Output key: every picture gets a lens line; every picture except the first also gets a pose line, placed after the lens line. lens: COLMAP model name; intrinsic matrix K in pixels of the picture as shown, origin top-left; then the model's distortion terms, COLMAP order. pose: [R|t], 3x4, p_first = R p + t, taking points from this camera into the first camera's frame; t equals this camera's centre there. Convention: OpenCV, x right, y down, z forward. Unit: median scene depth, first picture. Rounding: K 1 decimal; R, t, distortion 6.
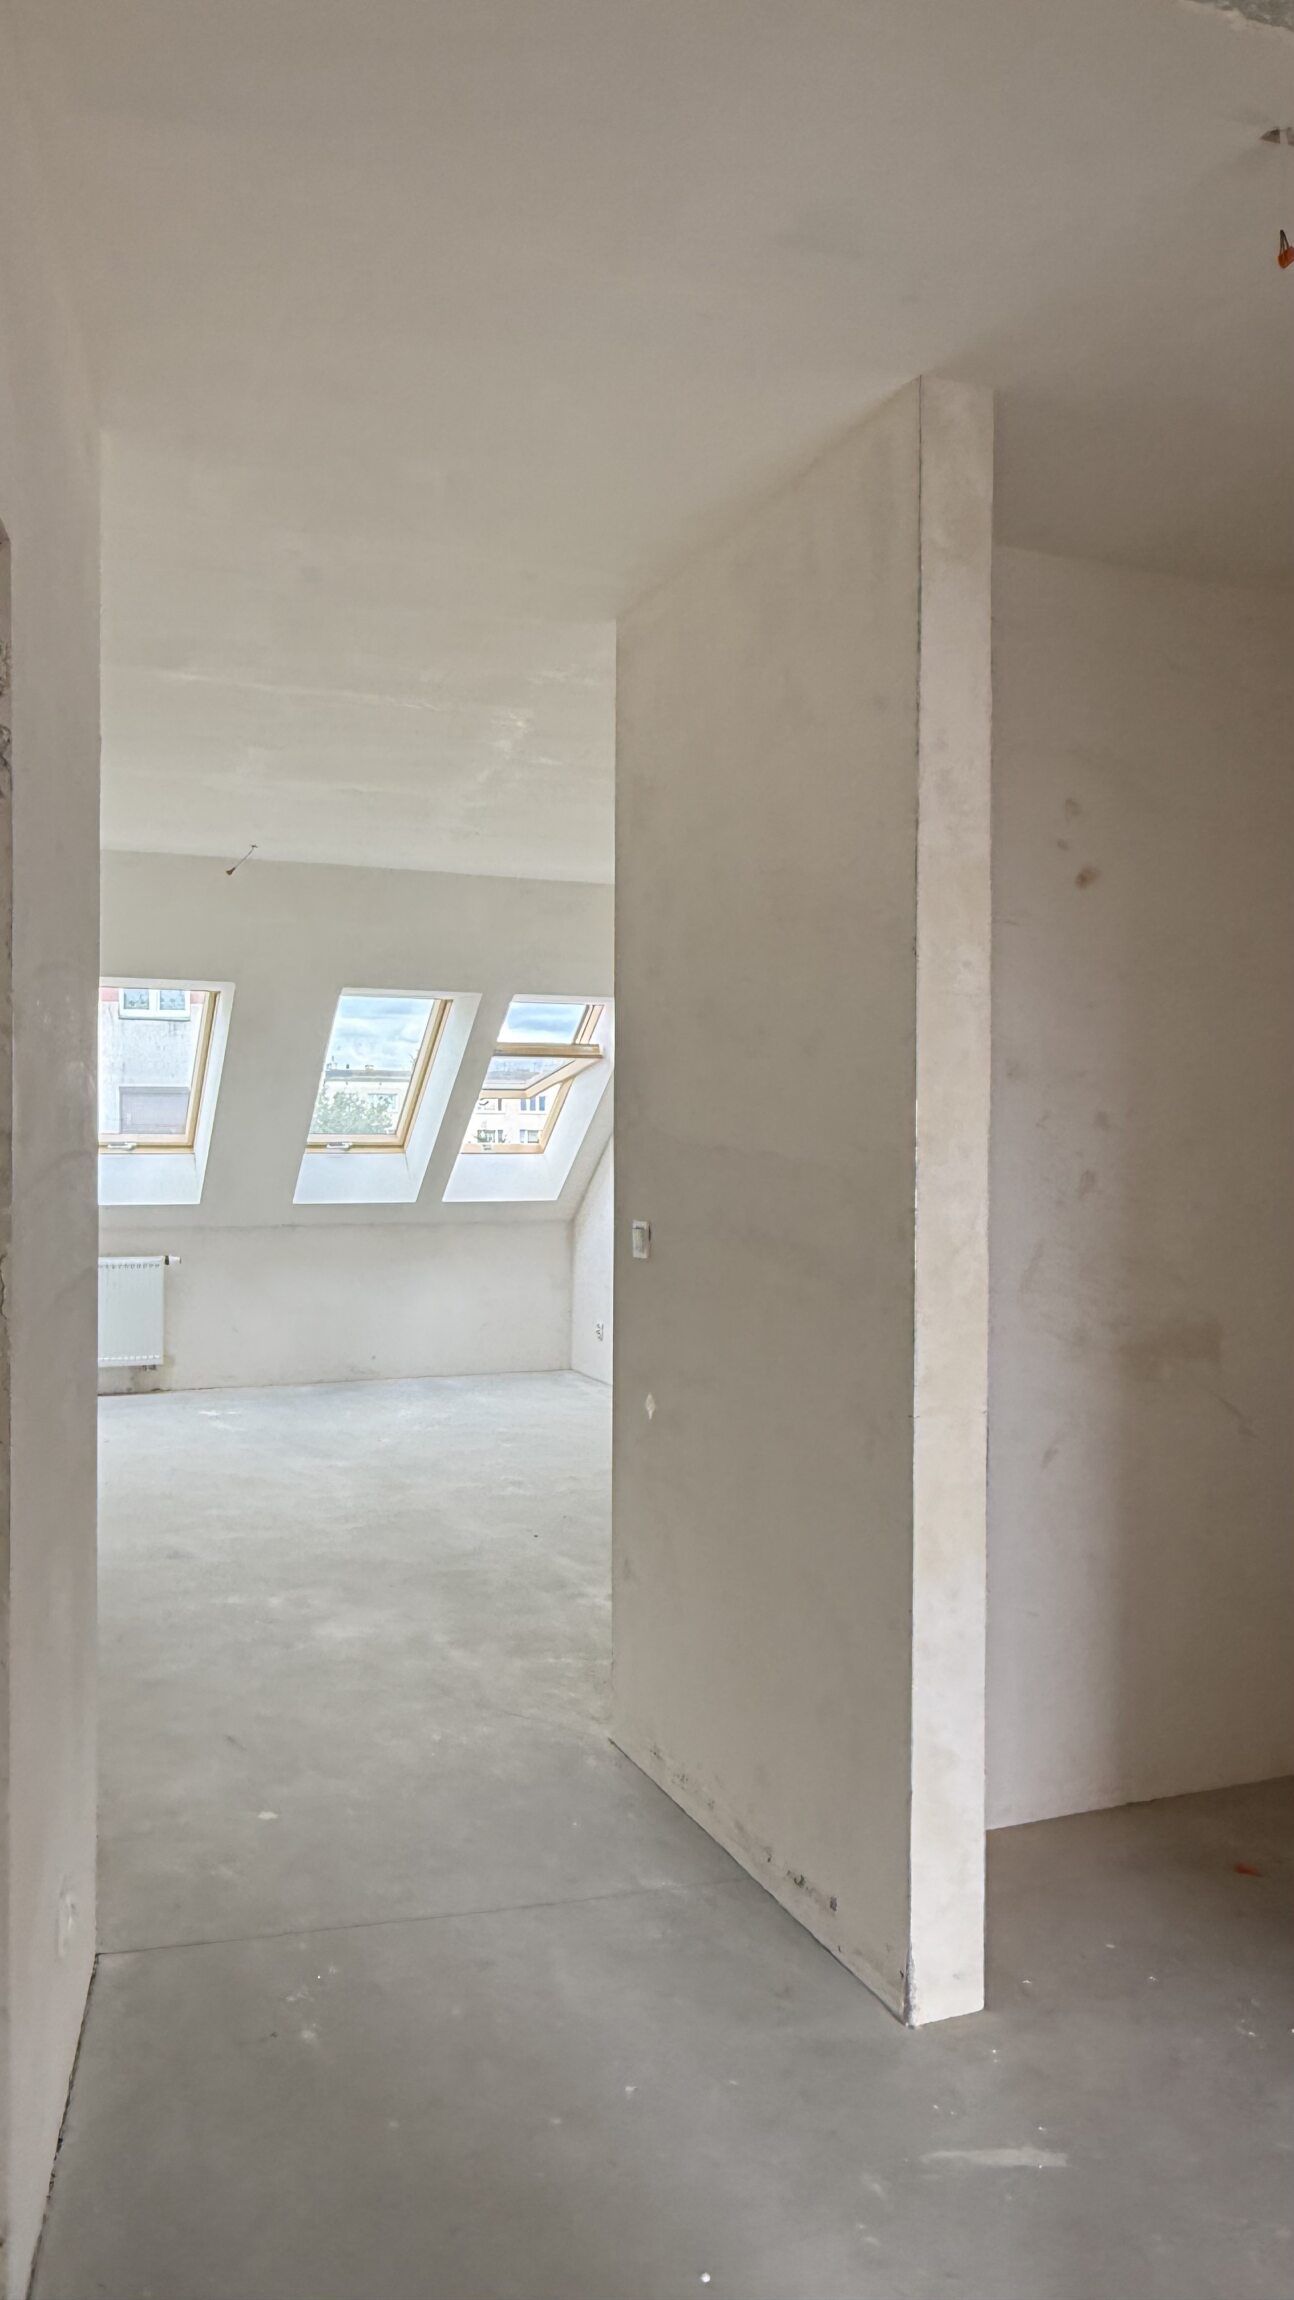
lens RADIAL K [[1628.0, 0, 647.0], [0, 1628.0, 1150.0], [0, 0, 1]] dist [0.005837, 0.000574]
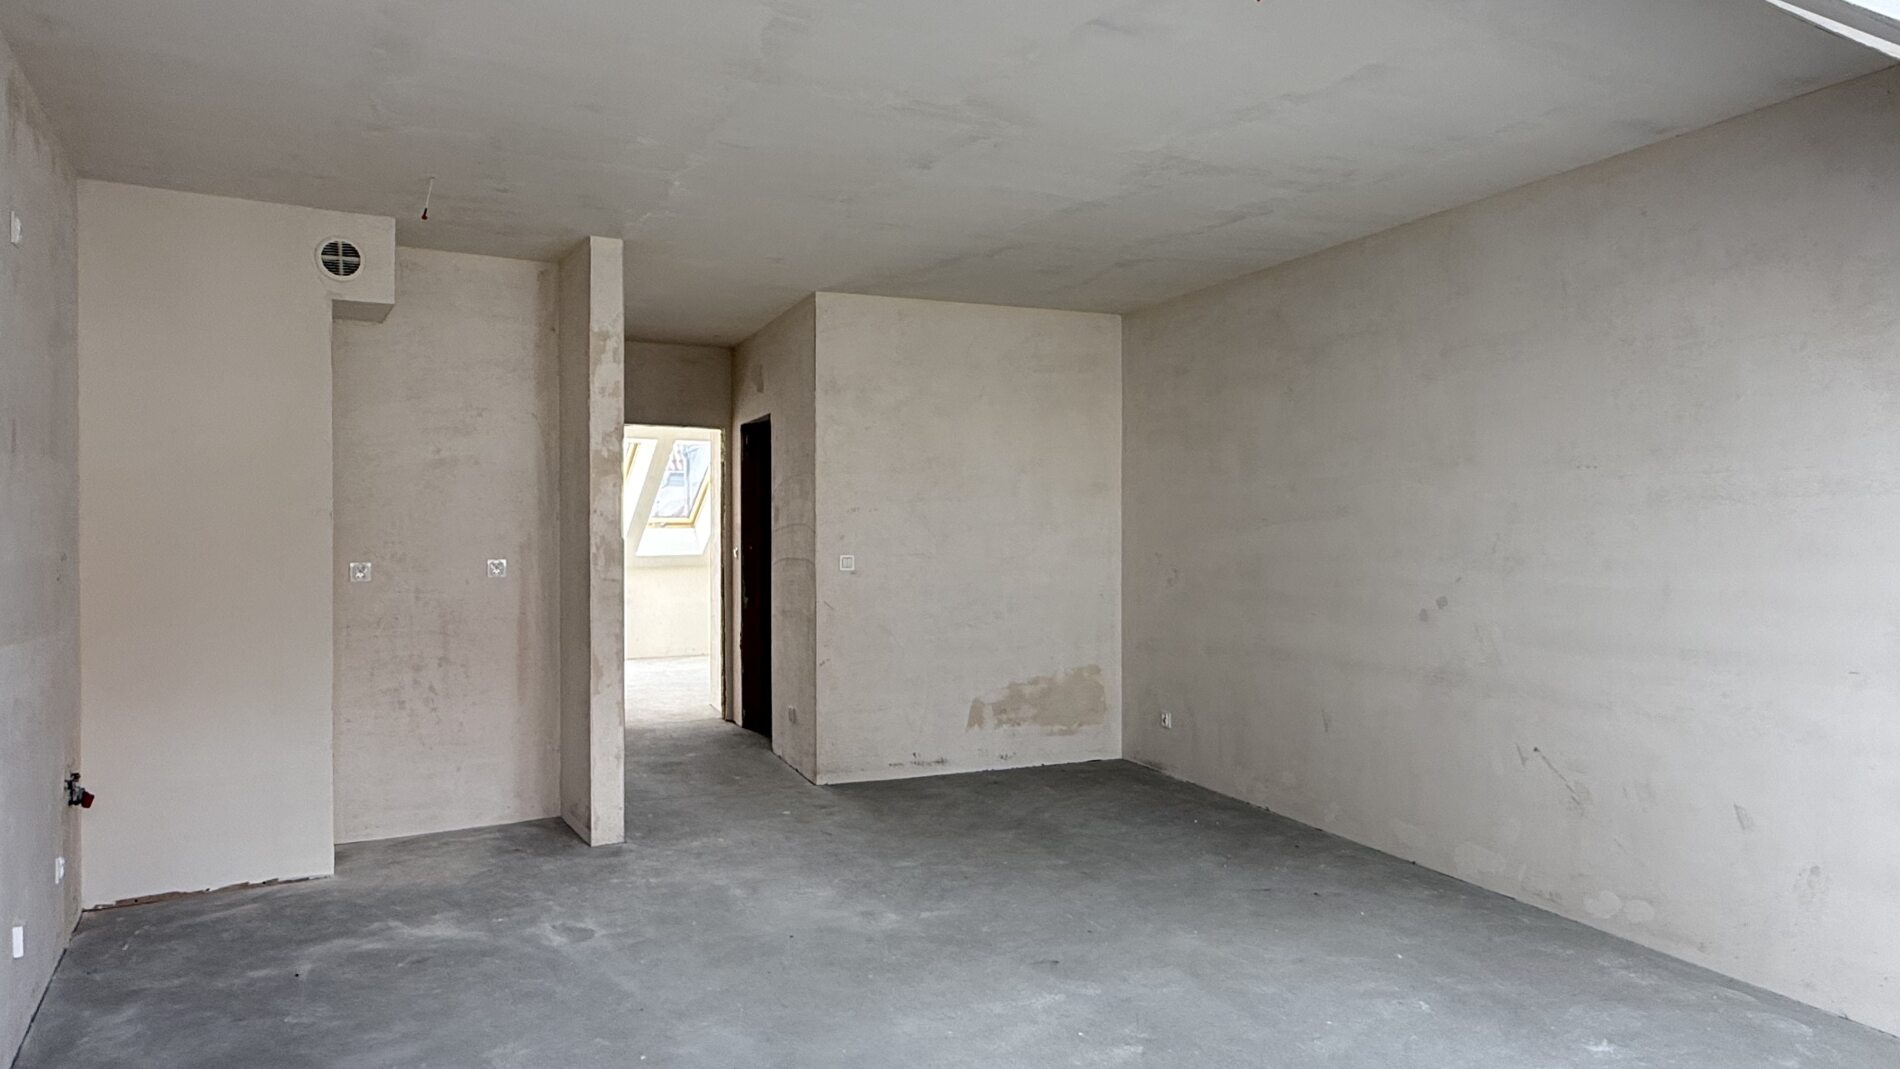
lens RADIAL K [[1167.1, 0, 948.2], [0, 1167.1, 529.2], [0, 0, 1]] dist [-0.005045, 0.003910]
pose [[-0.988910, -0.005293, -0.148423, -0.079835], [-0.007212, 0.999897, 0.012397, -0.005521], [0.148342, 0.013330, -0.988846, 1.013550]]
